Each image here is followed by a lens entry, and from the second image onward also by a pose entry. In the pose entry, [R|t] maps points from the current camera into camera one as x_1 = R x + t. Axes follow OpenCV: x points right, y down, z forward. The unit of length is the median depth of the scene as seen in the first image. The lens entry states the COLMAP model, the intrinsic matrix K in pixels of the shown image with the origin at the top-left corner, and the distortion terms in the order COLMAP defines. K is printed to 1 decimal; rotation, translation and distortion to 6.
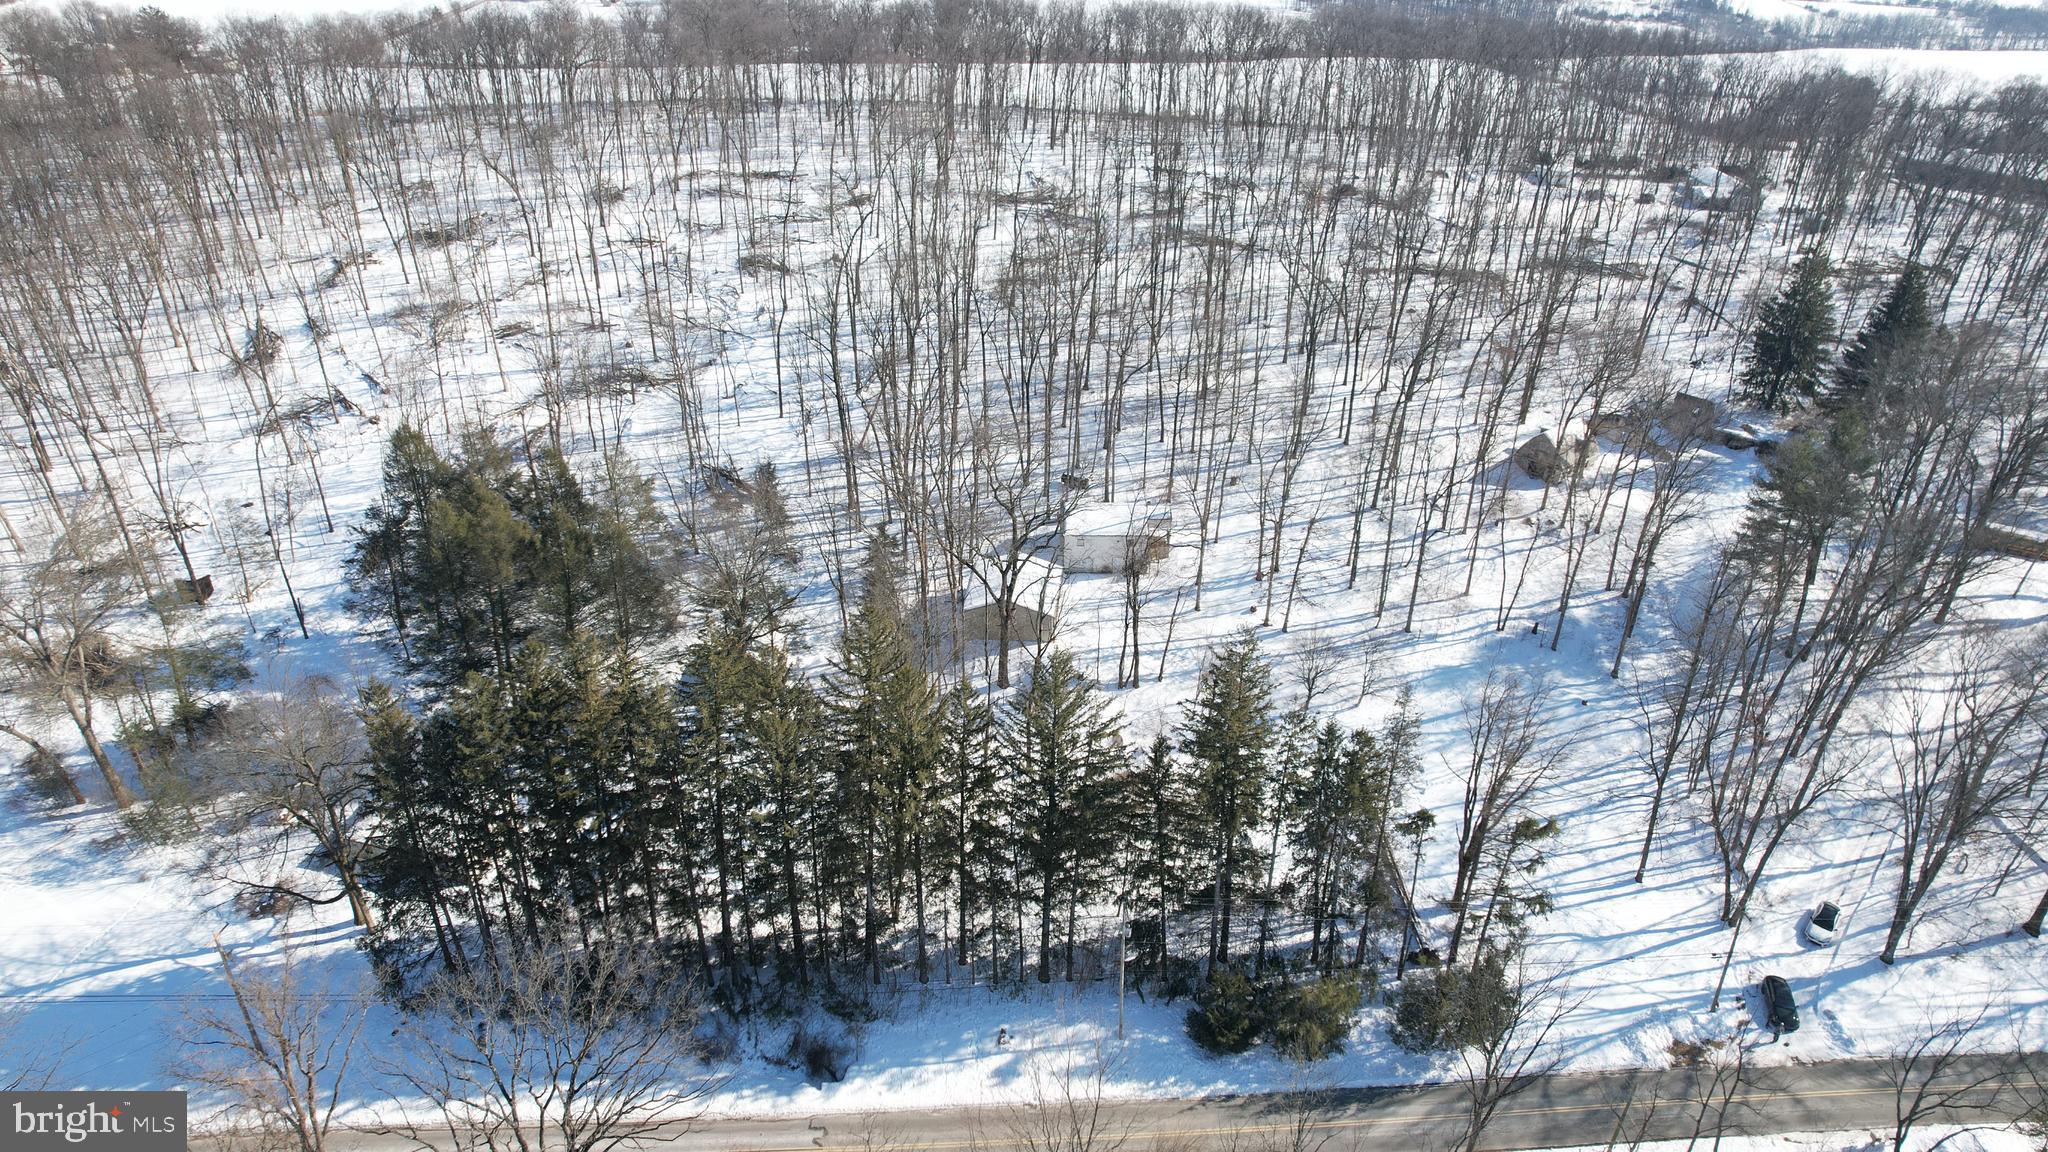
lens RADIAL K [[1297.3, 0, 1028.9], [0, 1297.3, 576.9], [0, 0, 1]] dist [-0.068699, 0.062675]
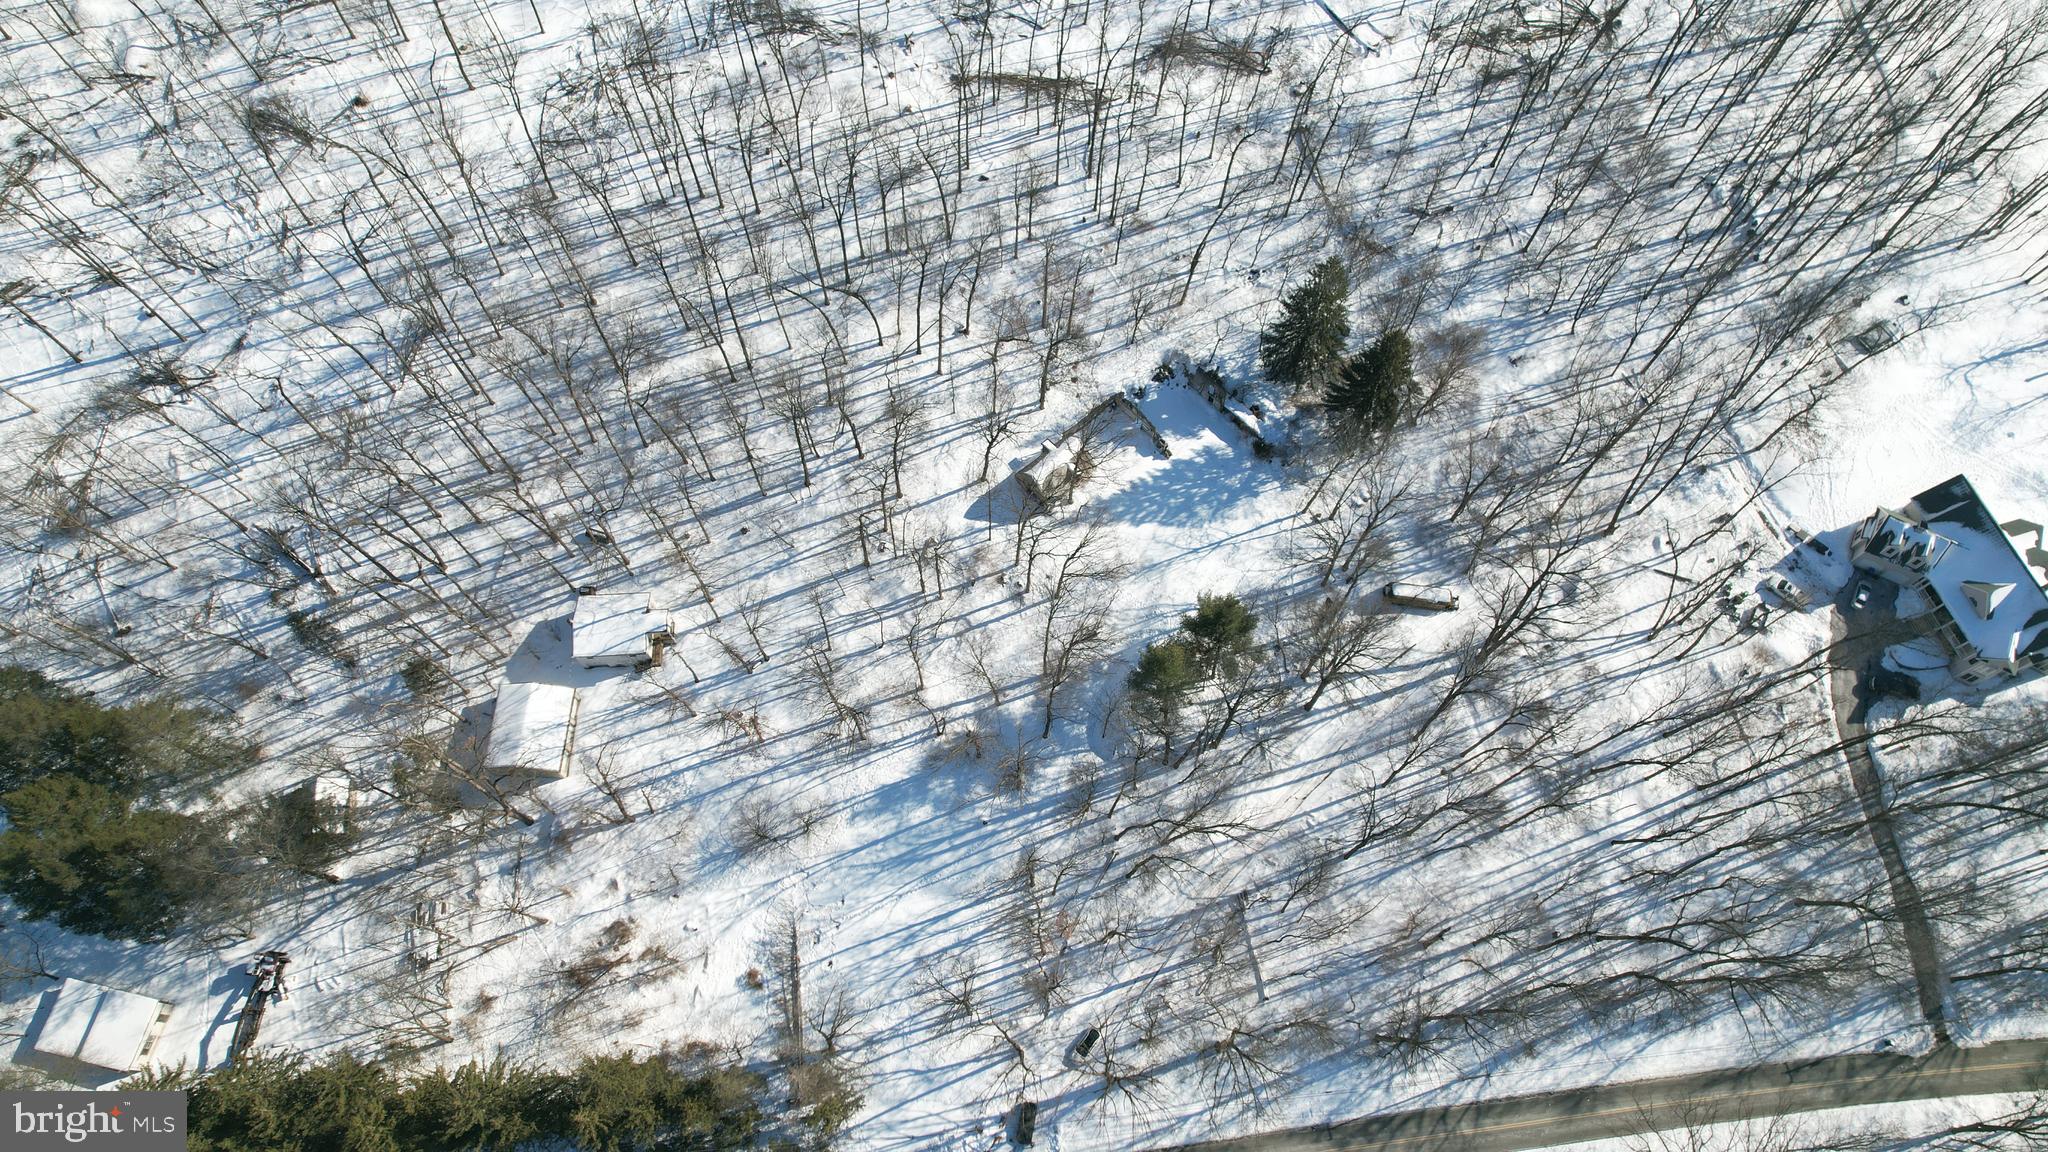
lens RADIAL K [[1297.3, 0, 1028.9], [0, 1297.3, 576.9], [0, 0, 1]] dist [-0.068699, 0.062675]
pose [[0.997690, -0.061618, 0.028594, 0.338425], [0.031370, 0.791292, 0.610633, -0.648245], [-0.060252, -0.608326, 0.791397, 0.101535]]
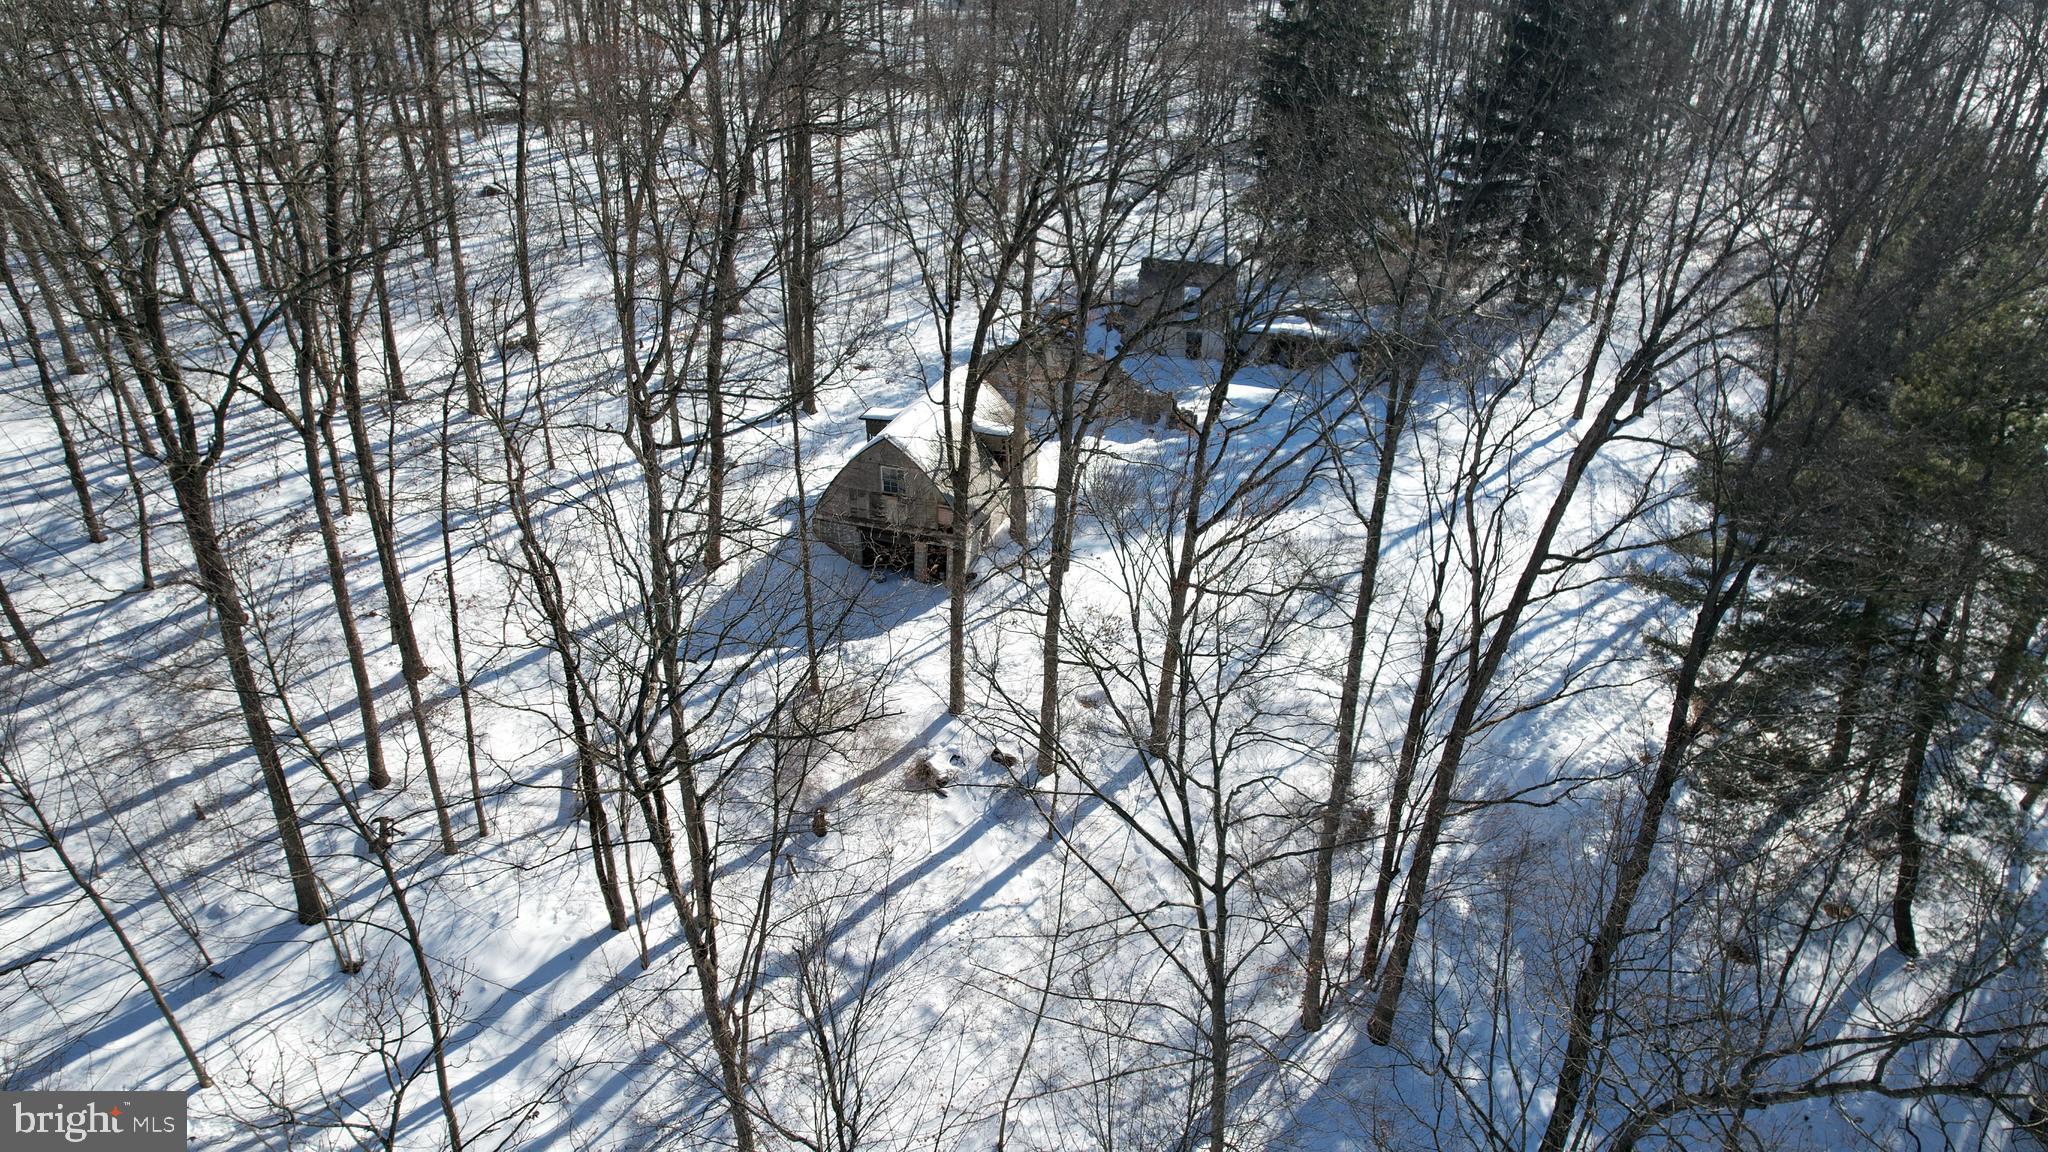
lens RADIAL K [[1297.3, 0, 1028.9], [0, 1297.3, 576.9], [0, 0, 1]] dist [-0.068699, 0.062675]
pose [[0.844364, -0.267200, 0.464385, 0.259640], [0.264497, 0.961664, 0.072407, -0.086879], [-0.465930, 0.061691, 0.882668, 0.665235]]
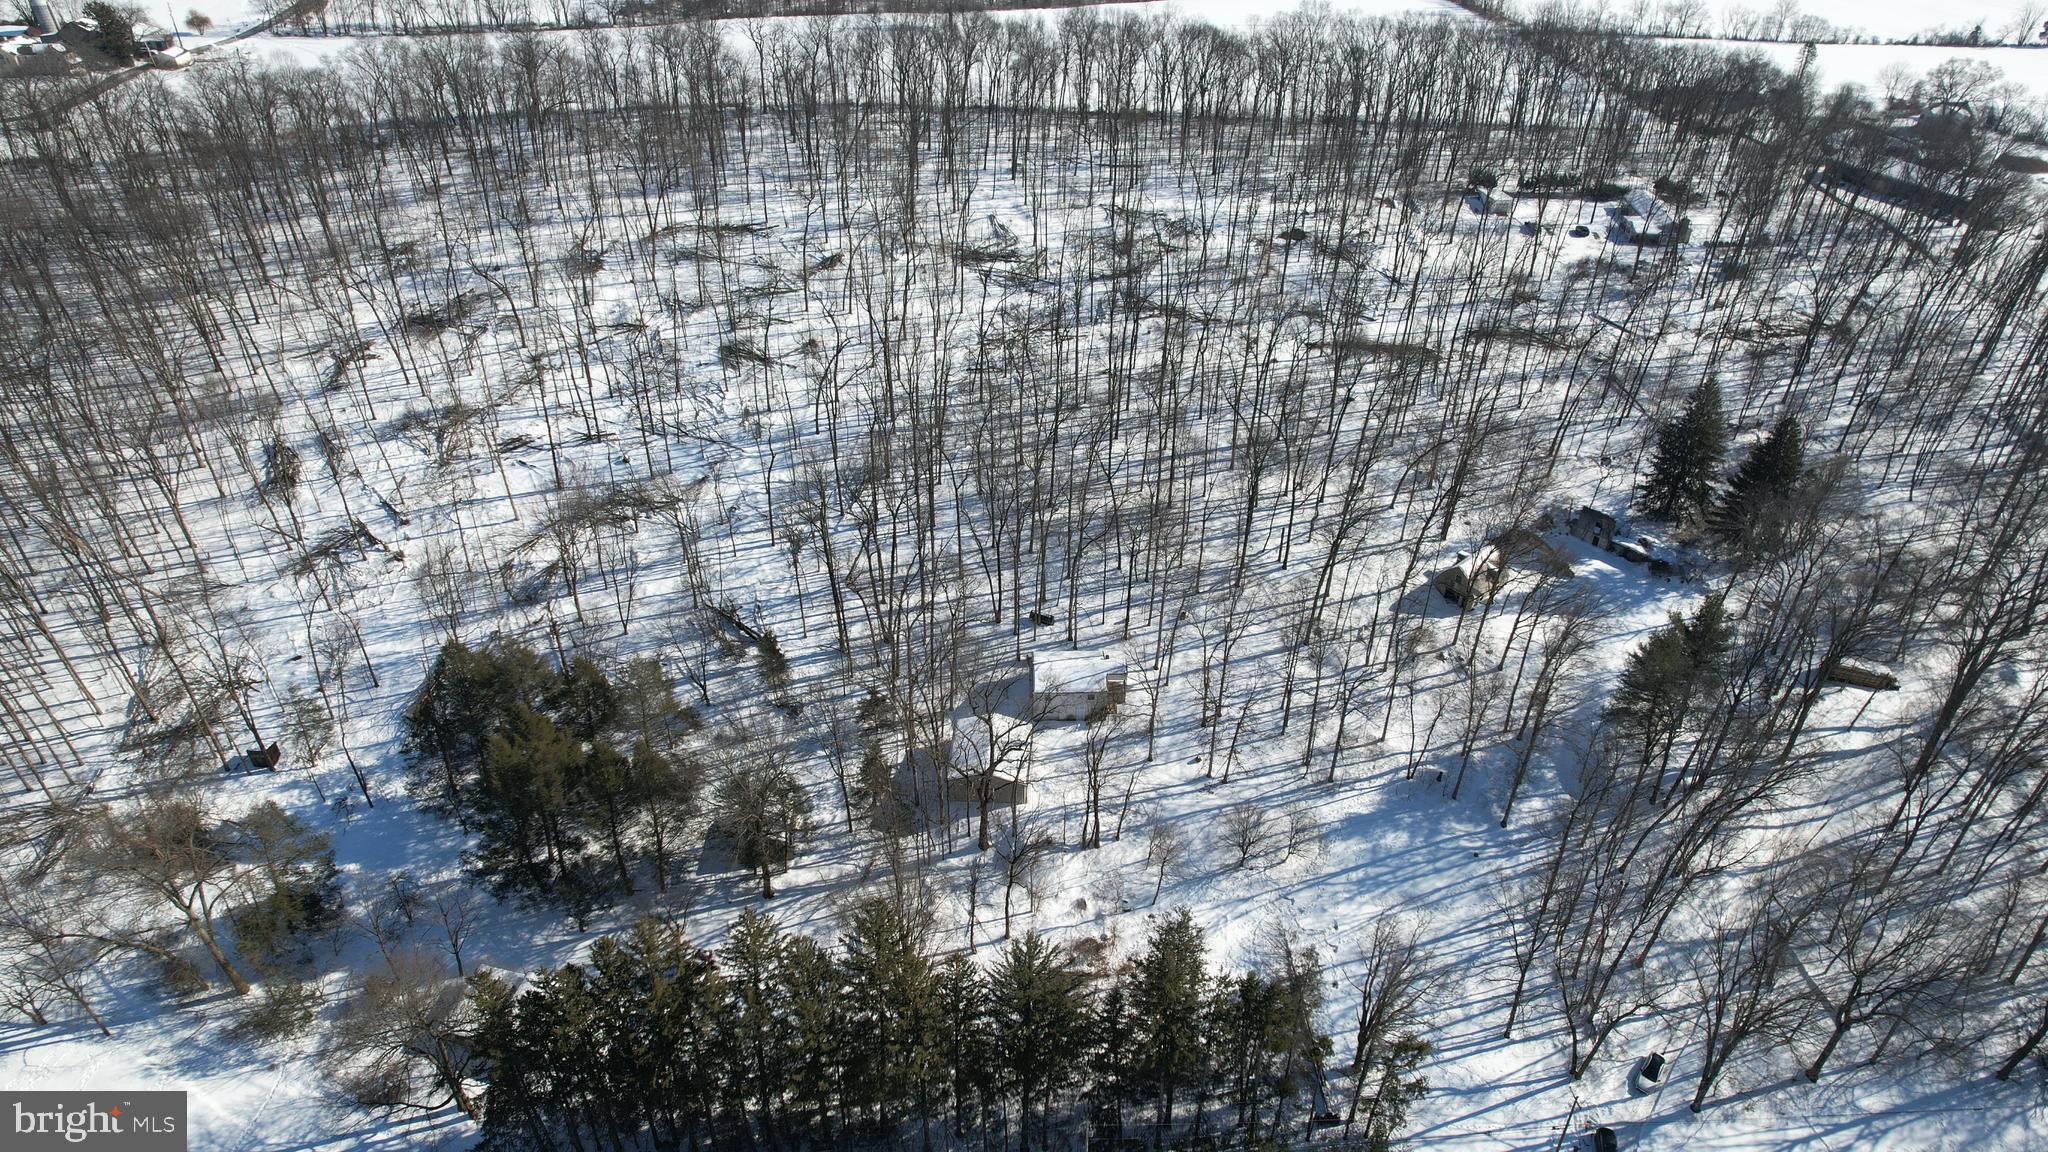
lens RADIAL K [[1297.3, 0, 1028.9], [0, 1297.3, 576.9], [0, 0, 1]] dist [-0.068699, 0.062675]
pose [[0.999504, -0.020251, 0.024099, -0.001703], [0.017262, 0.992821, 0.118356, -0.226337], [-0.026322, -0.117882, 0.992679, -0.100667]]
